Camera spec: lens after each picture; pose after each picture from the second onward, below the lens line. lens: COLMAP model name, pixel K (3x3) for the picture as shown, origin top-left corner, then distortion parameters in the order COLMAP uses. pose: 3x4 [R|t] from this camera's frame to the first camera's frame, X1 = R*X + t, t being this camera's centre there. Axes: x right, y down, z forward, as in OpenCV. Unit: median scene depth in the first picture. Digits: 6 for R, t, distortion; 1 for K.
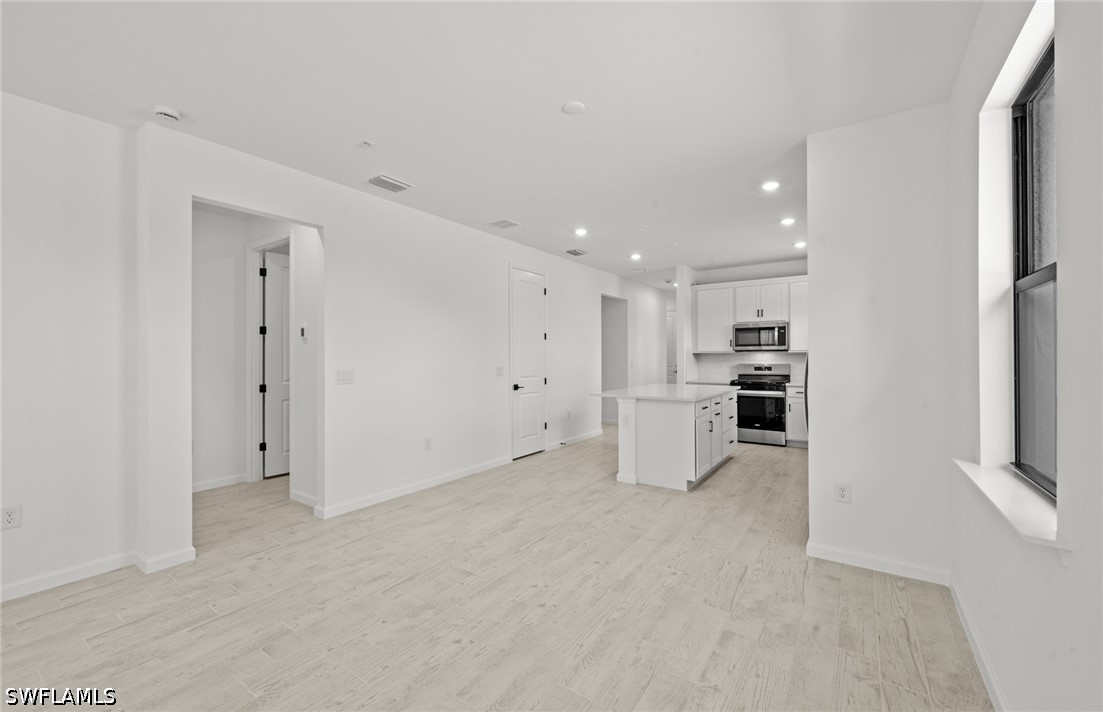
lens RADIAL K [[446.3, 0, 543.6], [0, 446.3, 360.9], [0, 0, 1]] dist [0.000714, -0.000572]
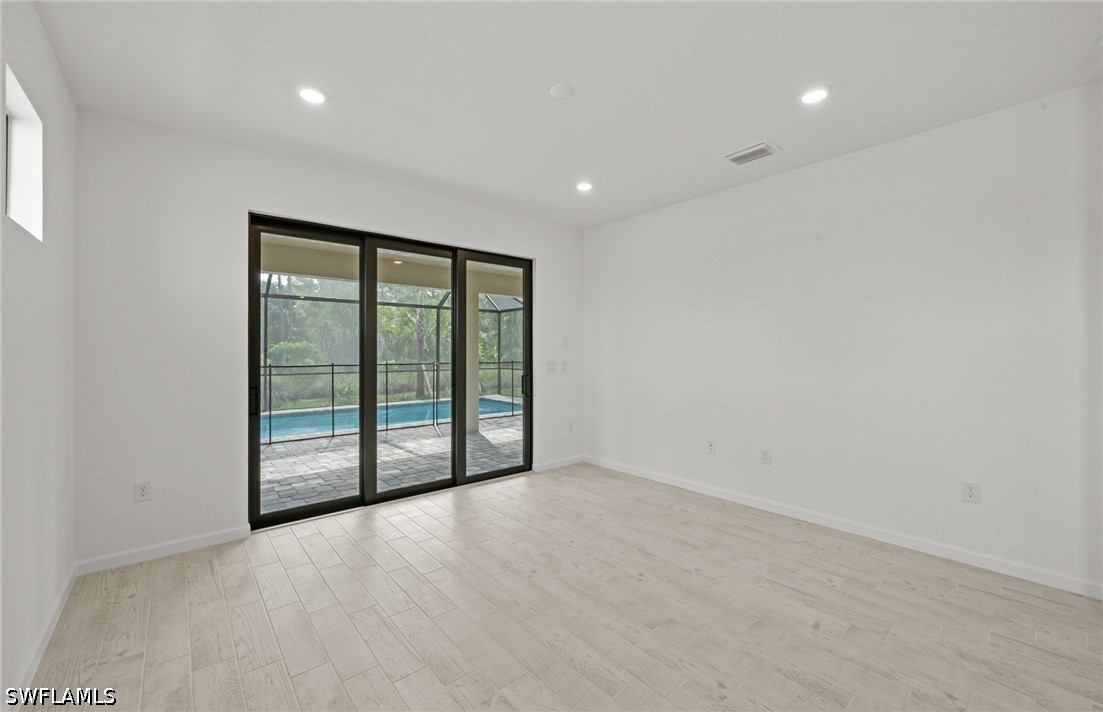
lens RADIAL K [[446.3, 0, 557.3], [0, 446.3, 357.2], [0, 0, 1]] dist [0.000714, -0.000572]
pose [[-0.247402, 0.016084, -0.968779, 0.130404], [-0.011033, 0.999751, 0.019416, -0.002022], [0.968850, 0.015492, -0.247163, 0.212732]]
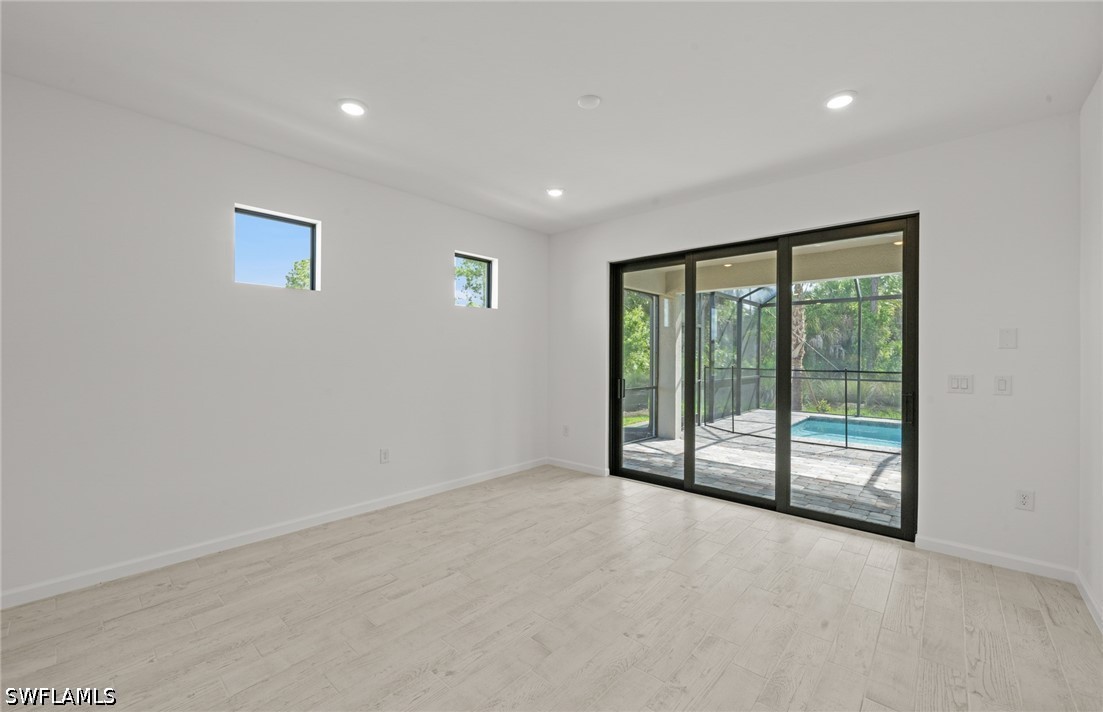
lens RADIAL K [[446.3, 0, 536.1], [0, 446.3, 353.7], [0, 0, 1]] dist [0.000714, -0.000572]
pose [[-0.990366, -0.001871, 0.138462, -0.735790], [-0.000372, 0.999941, 0.010855, -0.008125], [-0.138475, 0.010698, -0.990308, 0.910434]]
